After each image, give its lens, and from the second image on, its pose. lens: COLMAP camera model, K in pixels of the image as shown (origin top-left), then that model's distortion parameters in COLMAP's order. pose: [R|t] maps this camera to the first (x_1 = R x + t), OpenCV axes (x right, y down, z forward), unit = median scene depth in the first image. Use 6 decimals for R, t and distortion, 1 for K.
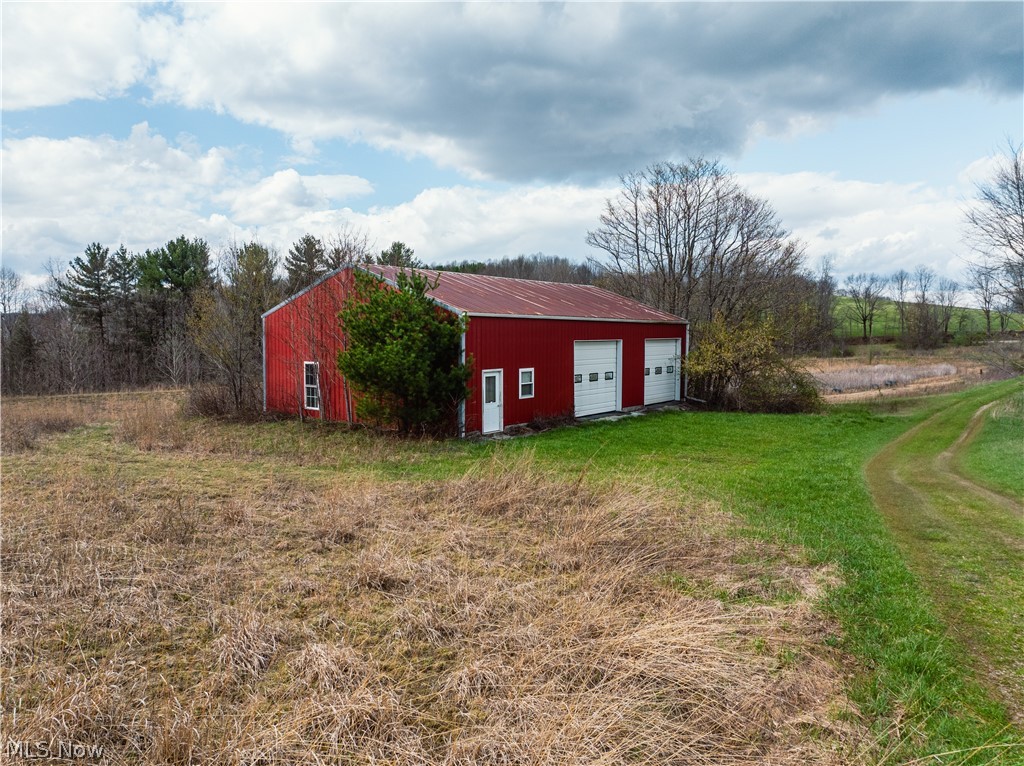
lens RADIAL K [[721.5, 0, 512.0], [0, 721.5, 383.0], [0, 0, 1]] dist [-0.006004, -0.001647]
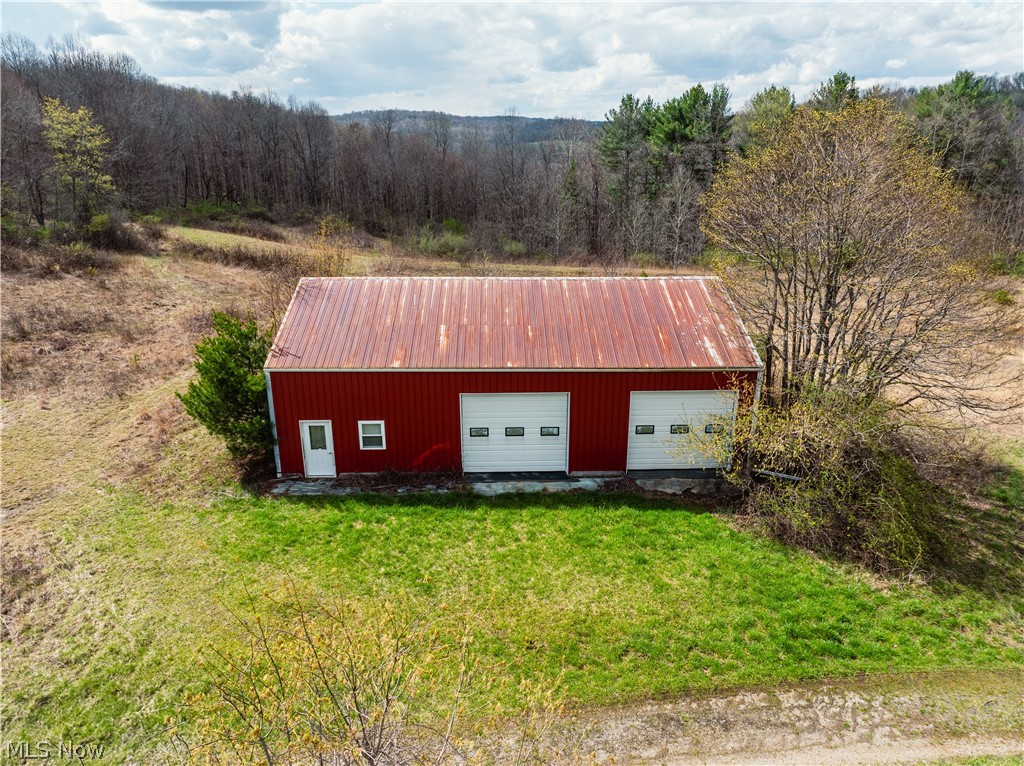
lens RADIAL K [[730.9, 0, 512.0], [0, 730.9, 383.0], [0, 0, 1]] dist [-0.037855, -0.002880]
pose [[0.633582, 0.255364, -0.730317, 0.690753], [-0.051025, 0.955695, 0.289904, -0.297163], [0.771991, -0.146413, 0.618541, 0.454043]]
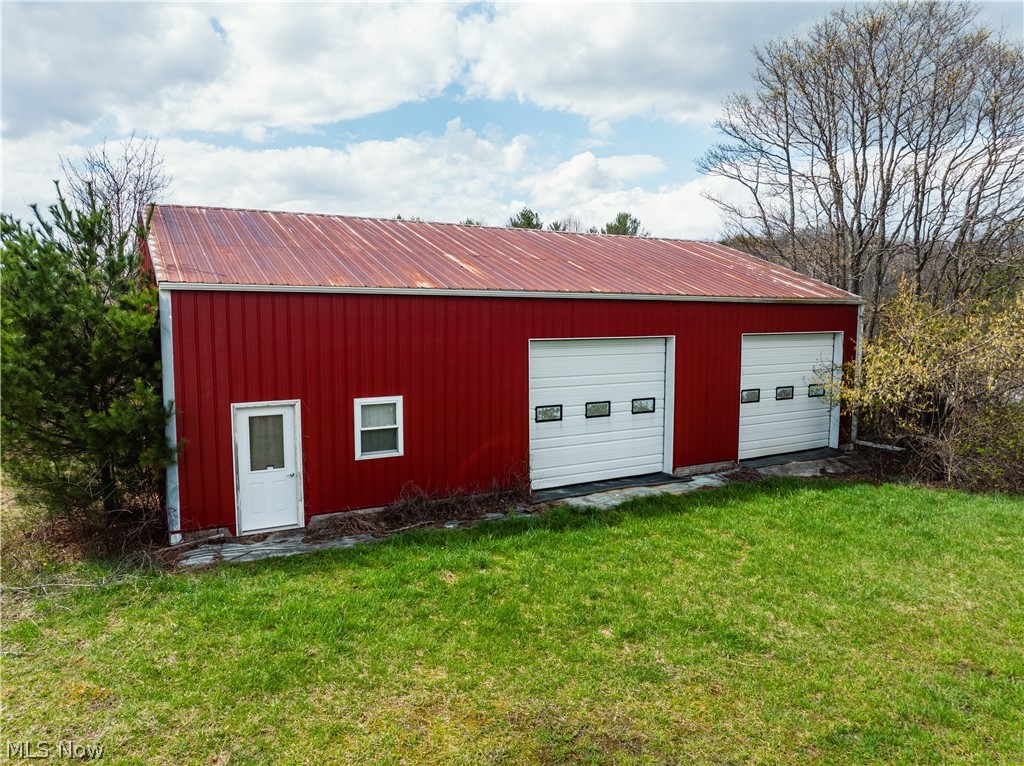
lens RADIAL K [[730.9, 0, 512.0], [0, 730.9, 383.0], [0, 0, 1]] dist [-0.037855, -0.002880]
pose [[0.925169, 0.034298, -0.378004, 0.241418], [-0.024906, 0.999248, 0.029707, -0.038939], [0.378738, -0.018069, 0.925327, 0.473130]]
